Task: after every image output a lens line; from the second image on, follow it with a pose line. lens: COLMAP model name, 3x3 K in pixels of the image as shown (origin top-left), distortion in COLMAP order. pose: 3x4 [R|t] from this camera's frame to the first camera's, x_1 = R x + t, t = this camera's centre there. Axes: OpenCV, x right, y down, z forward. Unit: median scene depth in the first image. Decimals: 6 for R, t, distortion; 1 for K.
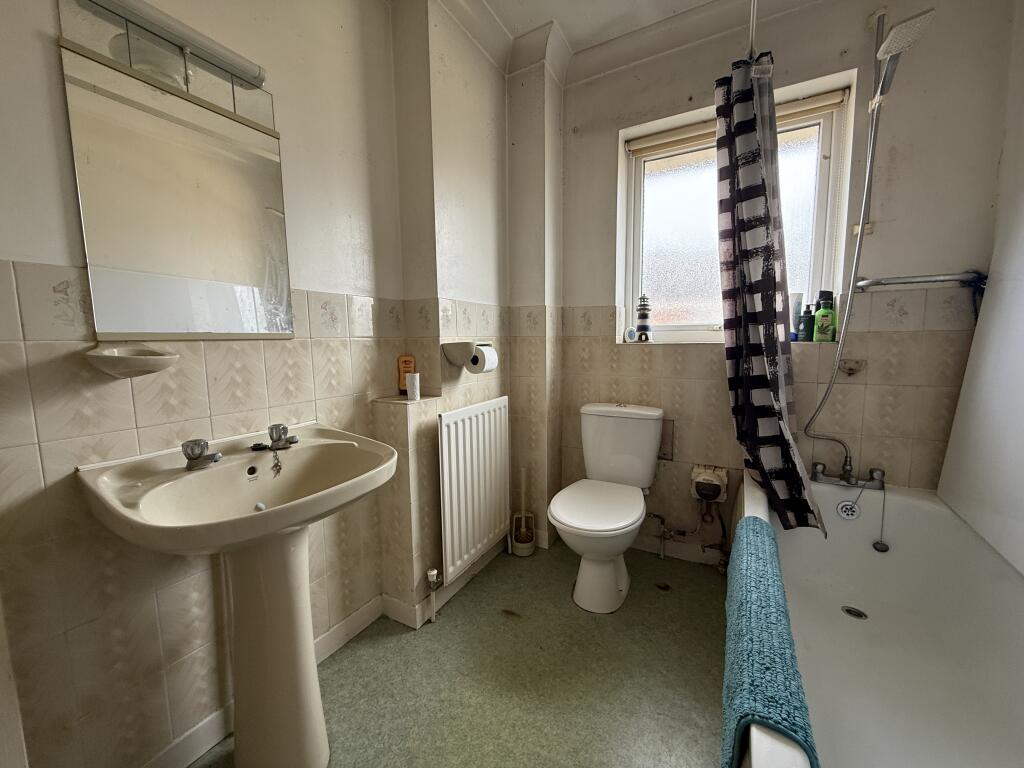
lens RADIAL K [[408.2, 0, 509.3], [0, 408.2, 382.9], [0, 0, 1]] dist [0.000405, -0.000066]
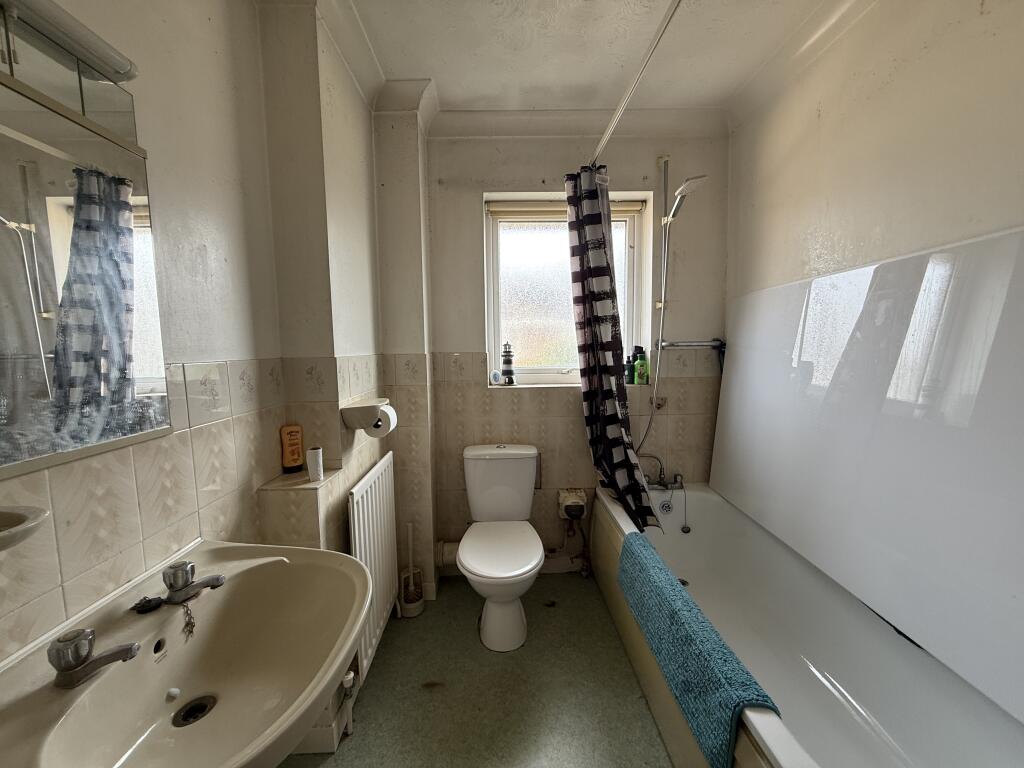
lens RADIAL K [[408.2, 0, 509.3], [0, 408.2, 382.9], [0, 0, 1]] dist [0.000405, -0.000066]
pose [[0.860909, -0.045606, 0.506711, -0.292561], [0.058271, 0.998259, -0.009155, -0.121166], [-0.505411, 0.037408, 0.862067, 0.060276]]
